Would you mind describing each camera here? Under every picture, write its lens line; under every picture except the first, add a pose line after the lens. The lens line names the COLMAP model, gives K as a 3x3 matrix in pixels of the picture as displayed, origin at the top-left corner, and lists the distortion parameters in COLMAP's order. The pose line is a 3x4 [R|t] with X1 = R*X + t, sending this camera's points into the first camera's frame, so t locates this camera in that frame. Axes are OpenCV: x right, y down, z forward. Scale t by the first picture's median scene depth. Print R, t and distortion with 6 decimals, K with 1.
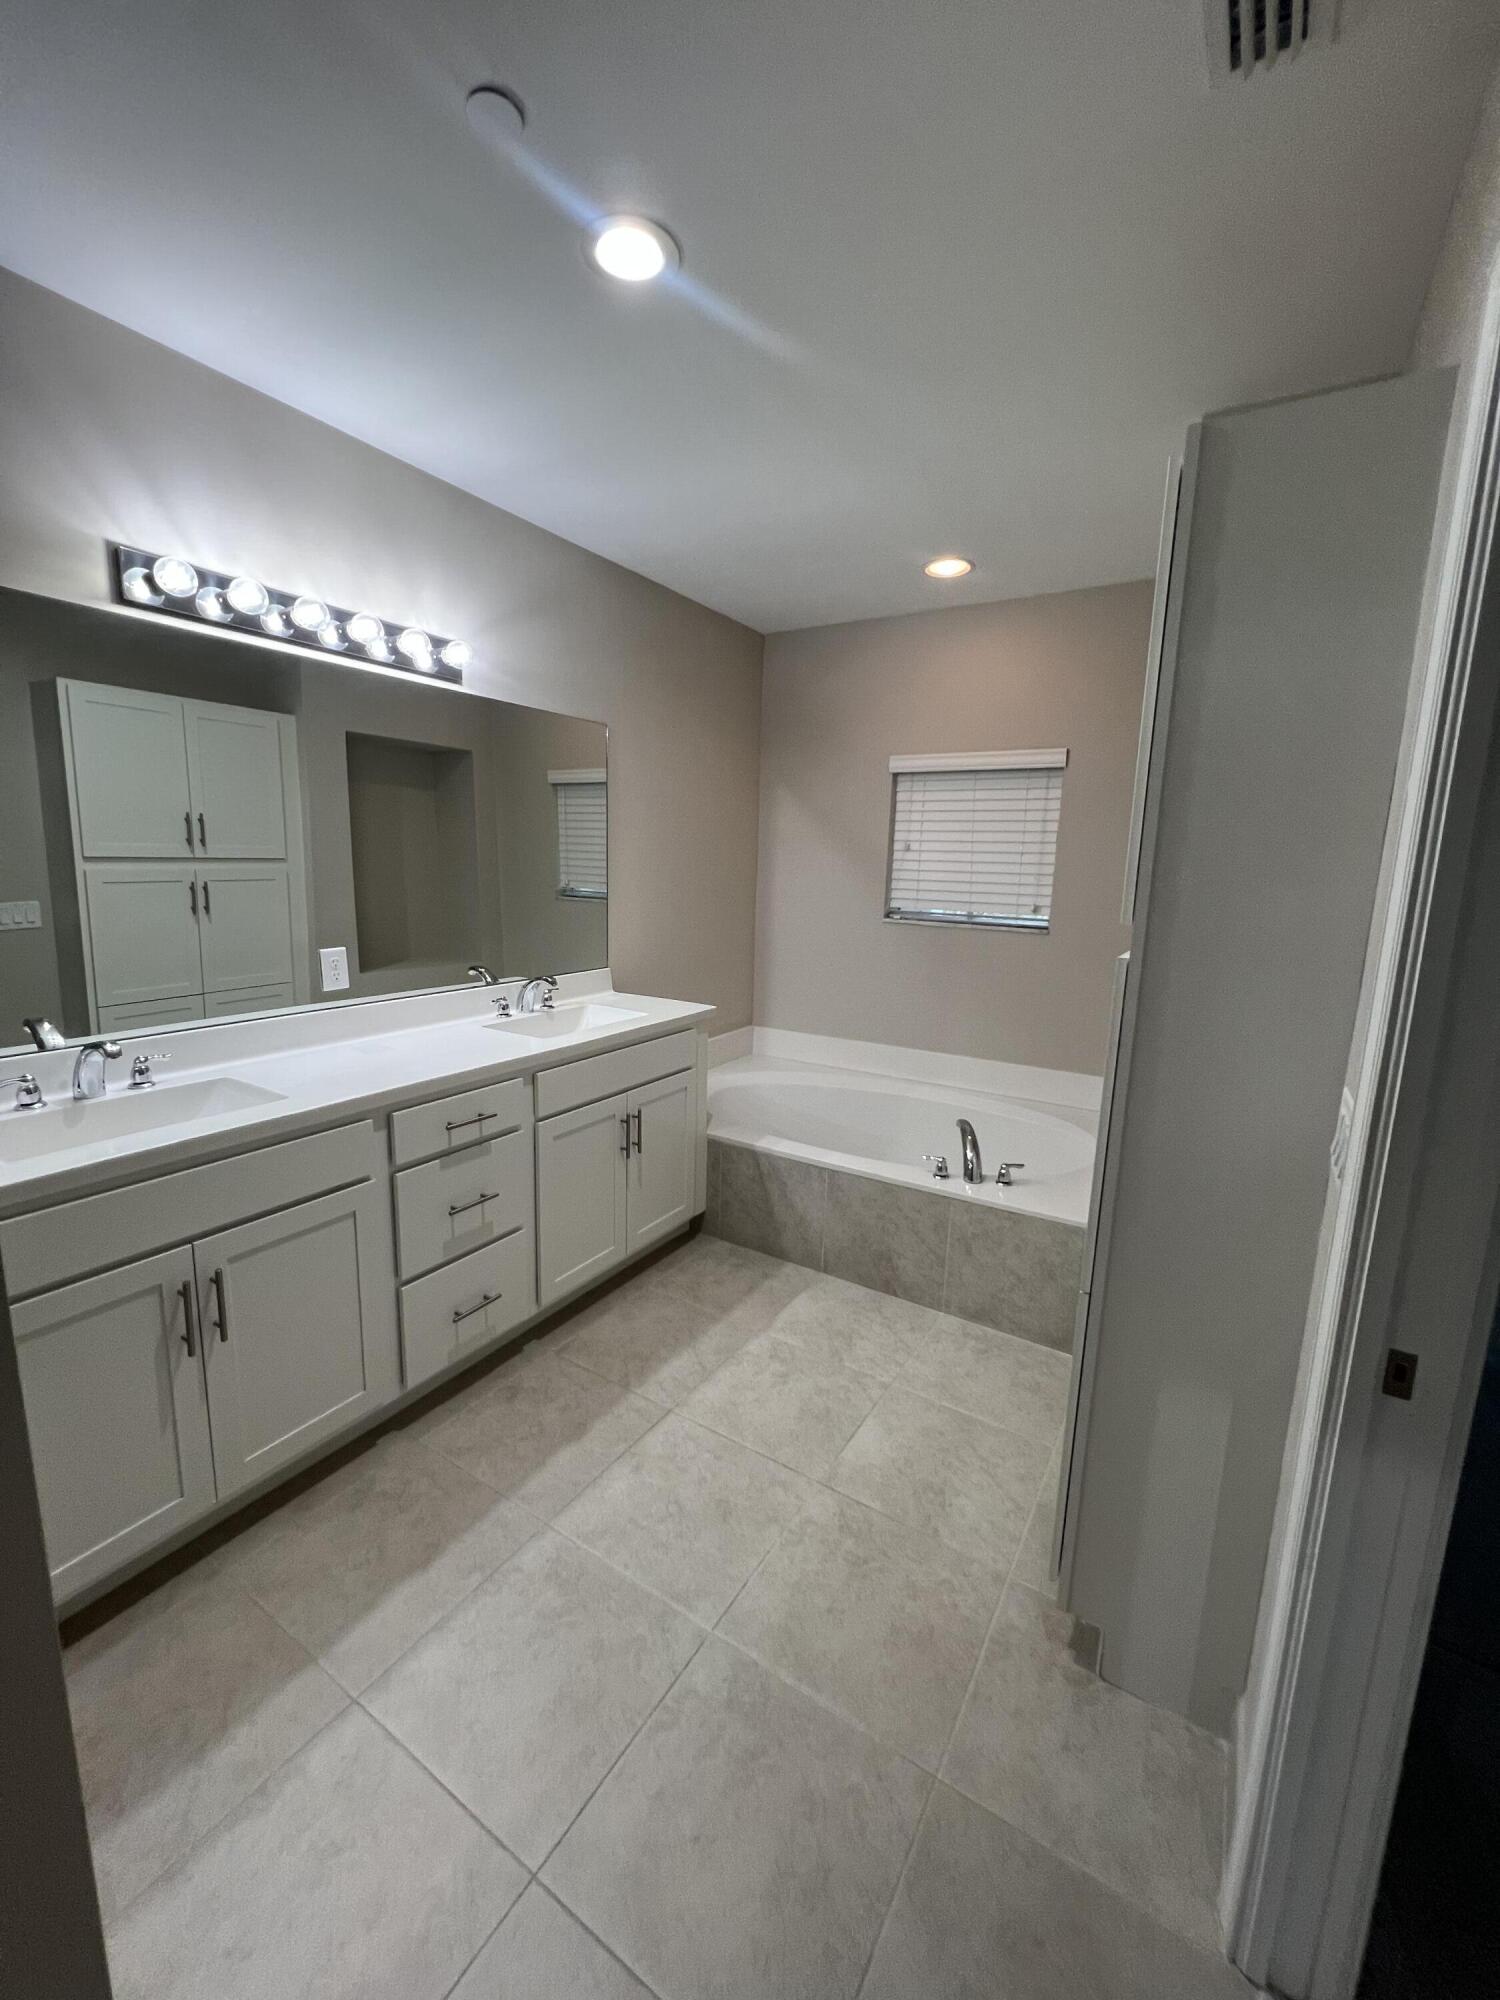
lens RADIAL K [[802.1, 0, 750.4], [0, 802.1, 994.6], [0, 0, 1]] dist [-0.002449, -0.001008]
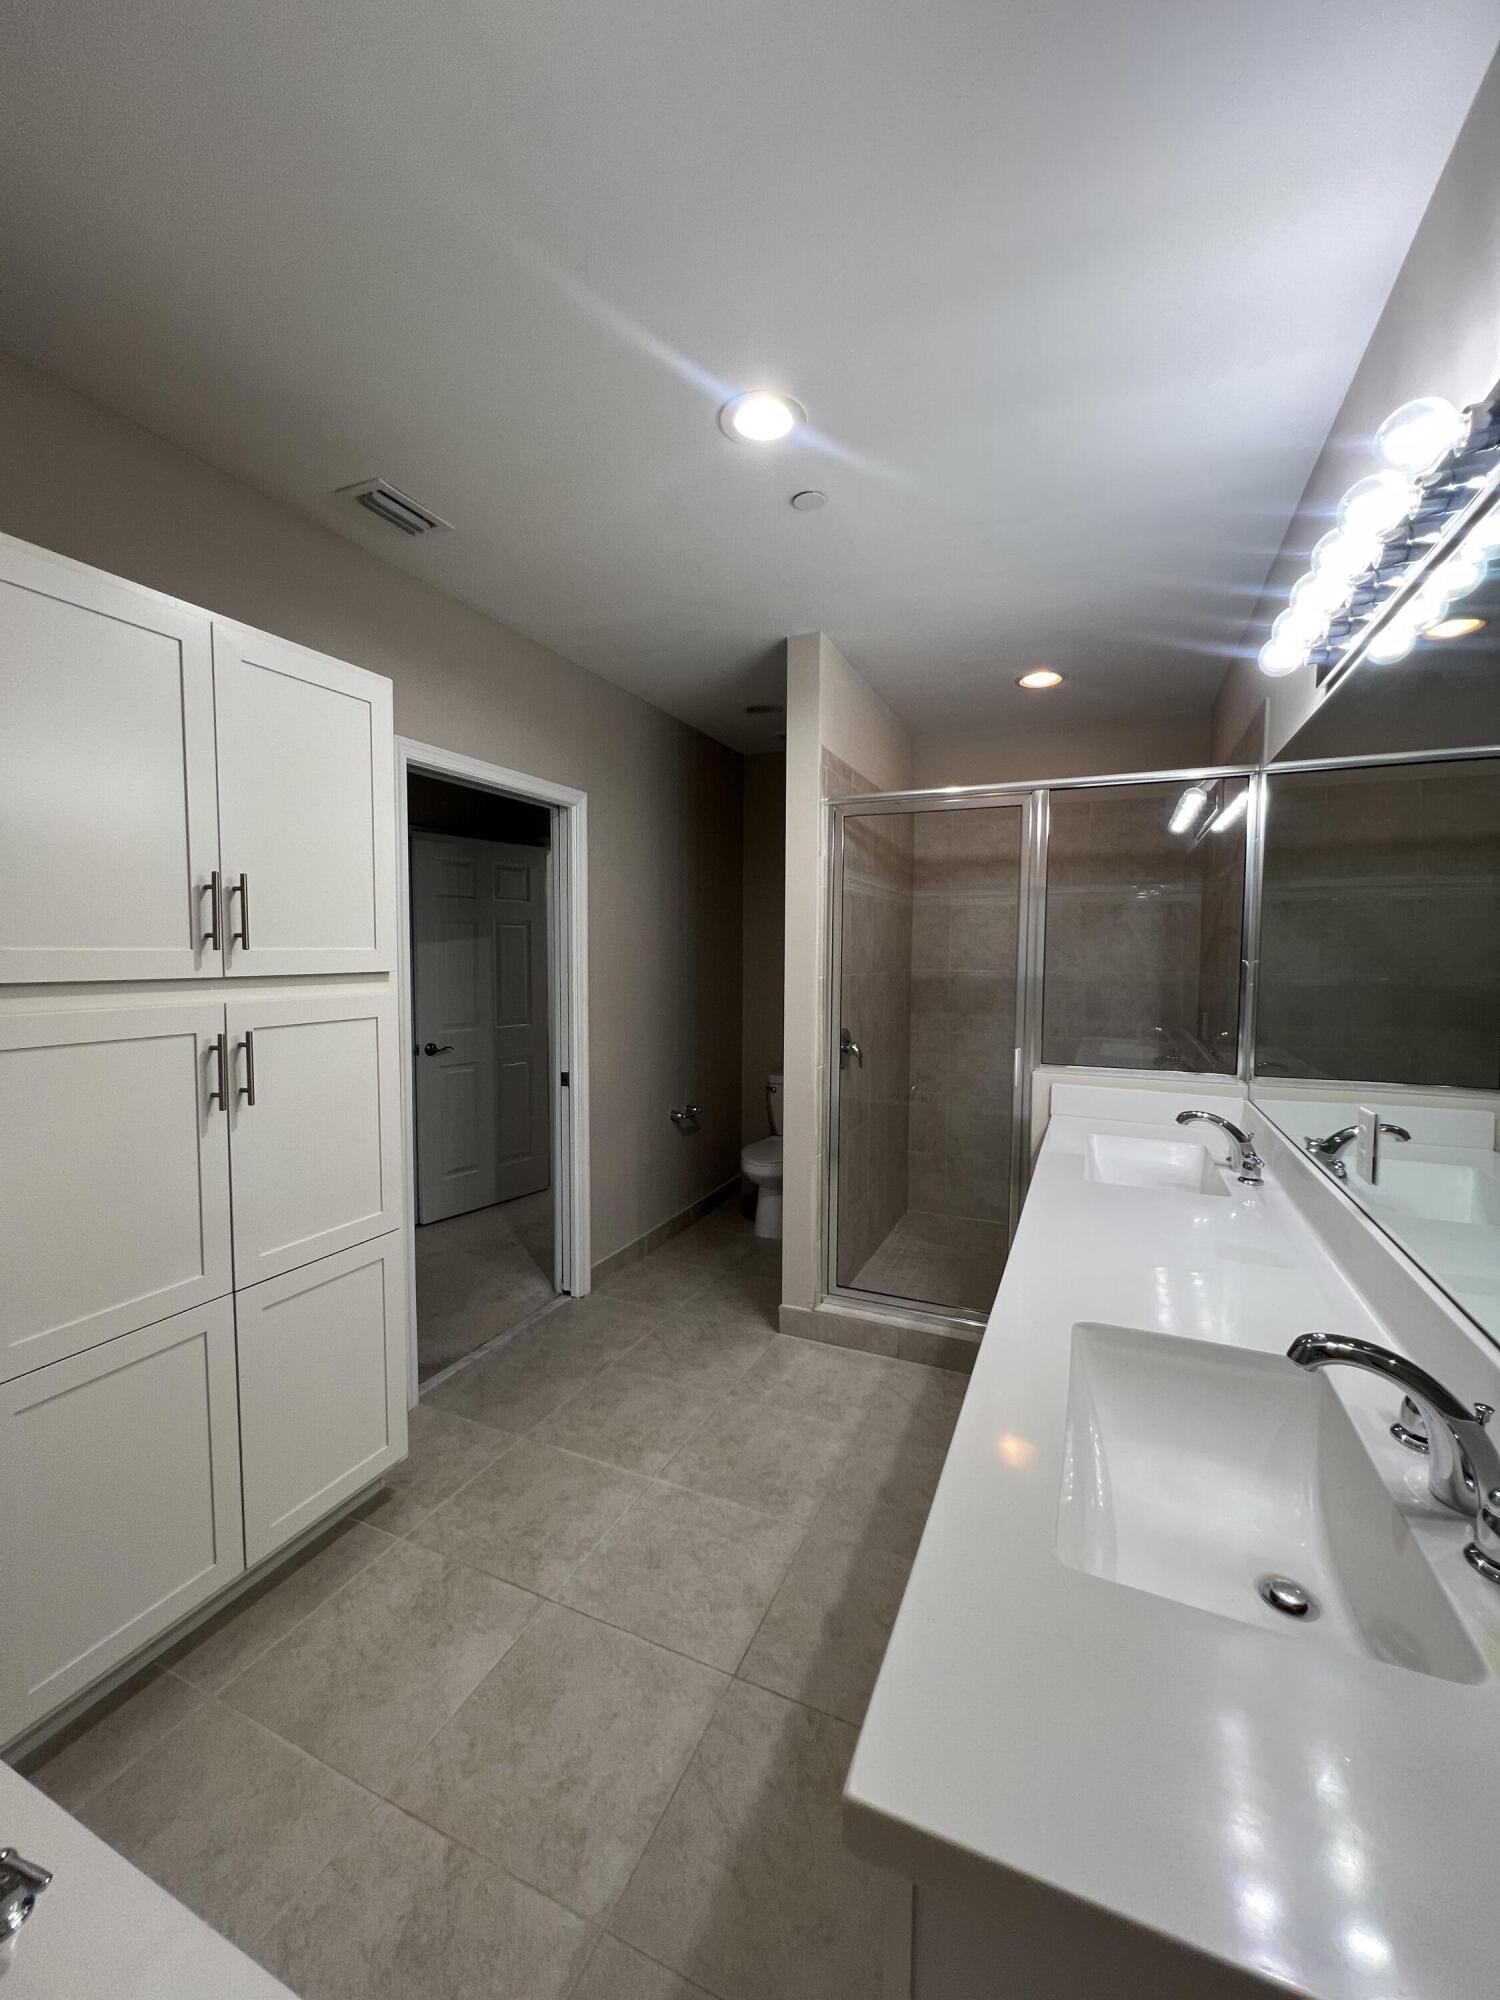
lens RADIAL K [[802.1, 0, 745.3], [0, 802.1, 997.7], [0, 0, 1]] dist [-0.002449, -0.001008]
pose [[-0.990099, -0.026483, -0.137850, 0.009419], [-0.057648, 0.972118, 0.227297, -0.285255], [0.127987, 0.232993, -0.964019, 1.736161]]
